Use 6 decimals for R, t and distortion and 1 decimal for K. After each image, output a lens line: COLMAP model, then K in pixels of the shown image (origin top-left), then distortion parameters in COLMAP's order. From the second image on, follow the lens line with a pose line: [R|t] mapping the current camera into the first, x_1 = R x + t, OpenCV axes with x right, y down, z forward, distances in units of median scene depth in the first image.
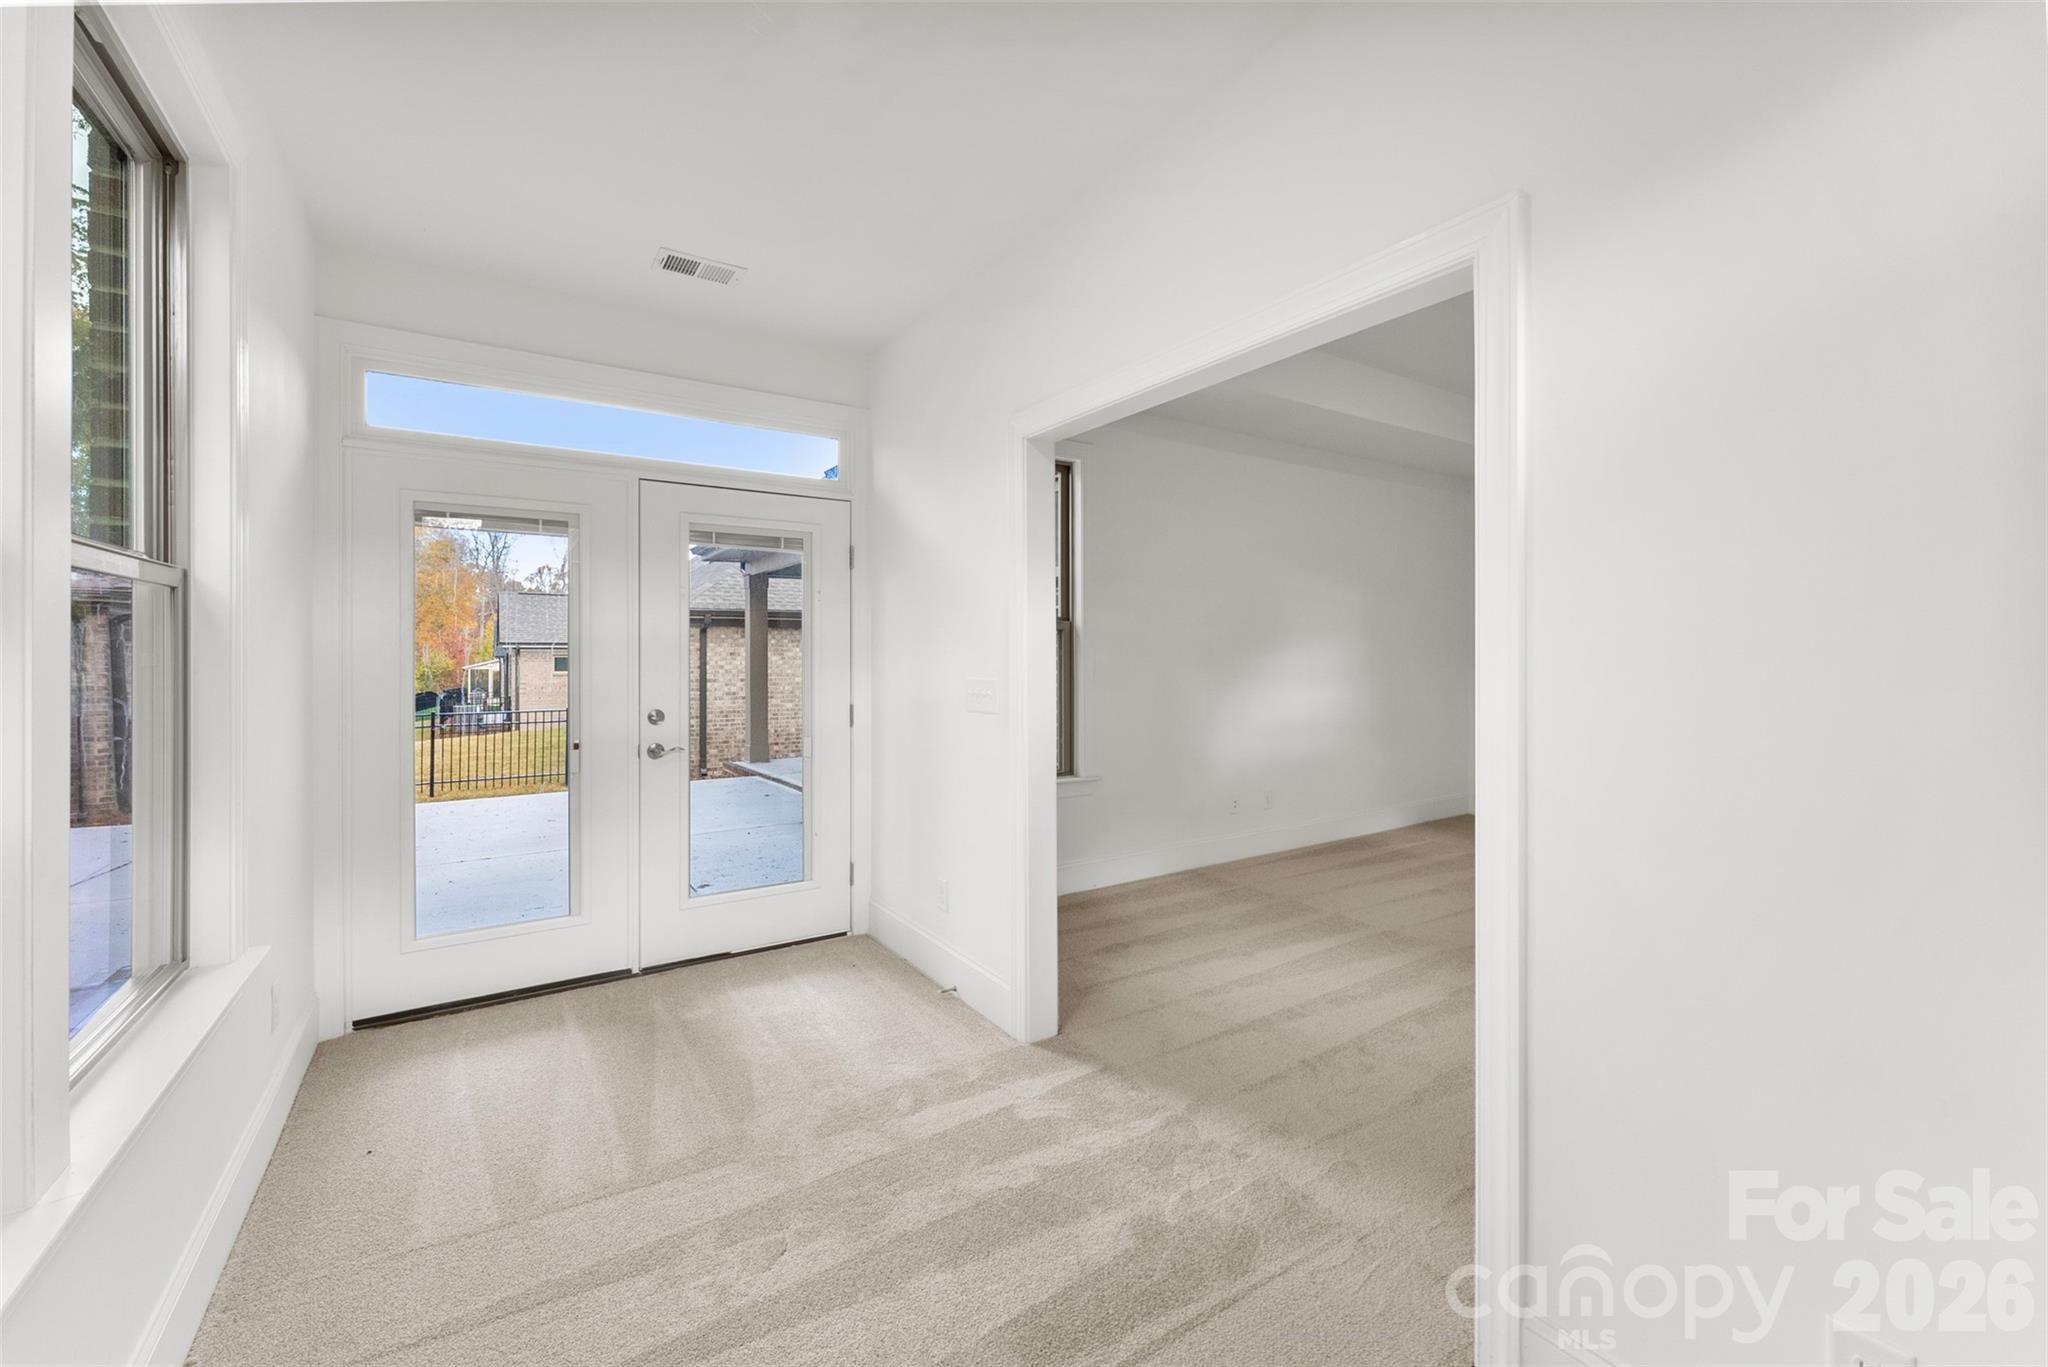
lens RADIAL K [[834.3, 0, 1030.7], [0, 834.3, 646.2], [0, 0, 1]] dist [0.000105, -0.000006]
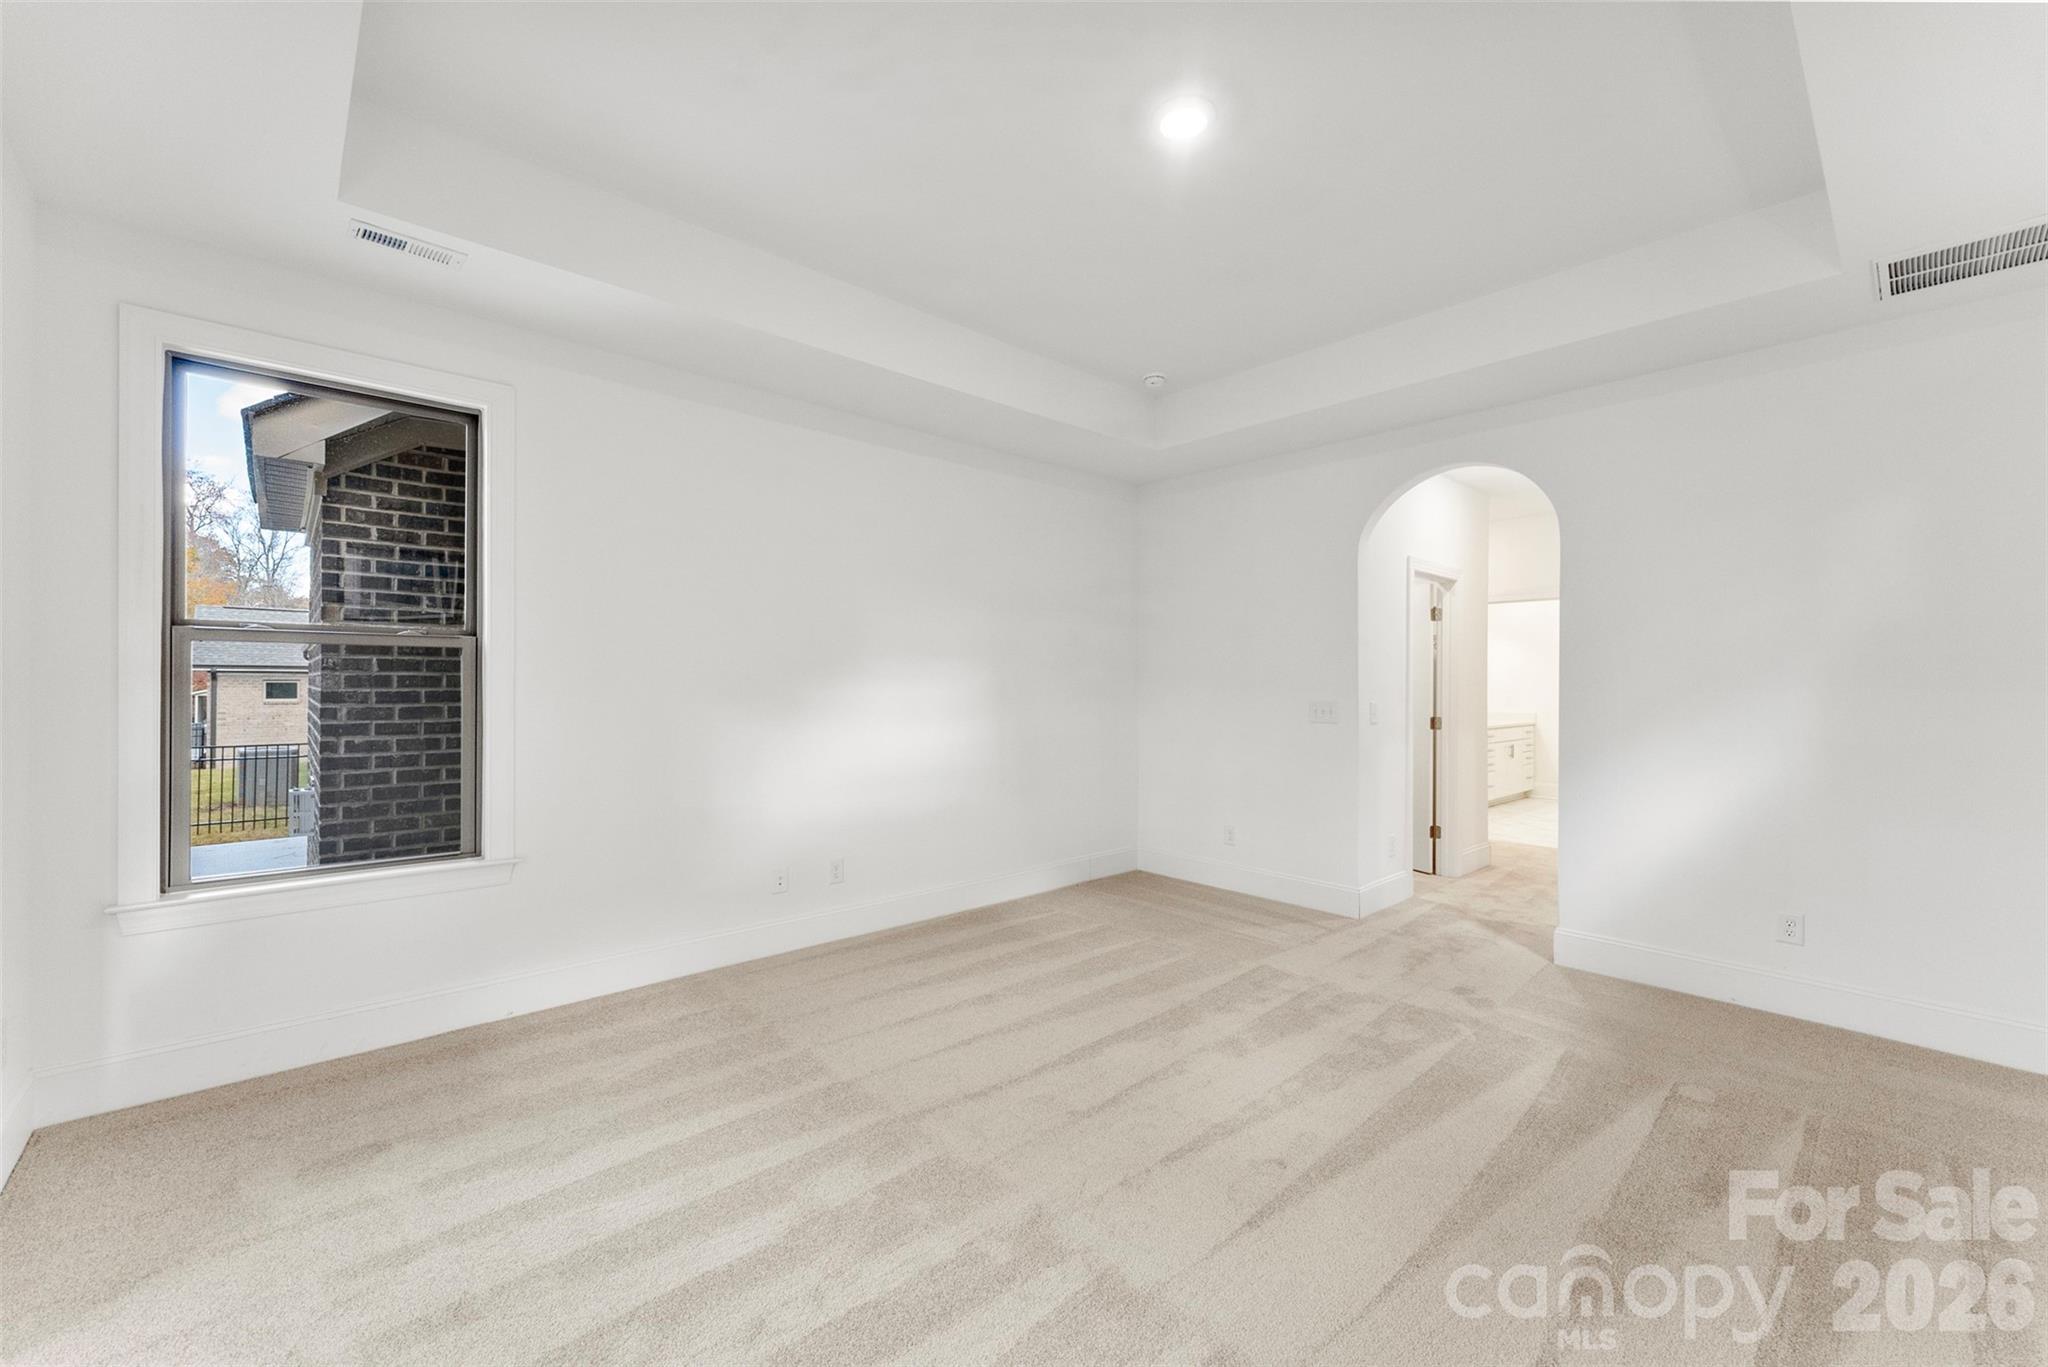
lens RADIAL K [[824.5, 0, 1020.4], [0, 824.5, 692.0], [0, 0, 1]] dist [0.001671, -0.000054]
pose [[0.988787, 0.003252, 0.149300, 0.305317], [-0.006527, 0.999749, 0.021446, -0.001245], [-0.149193, -0.022180, 0.988559, 0.195475]]
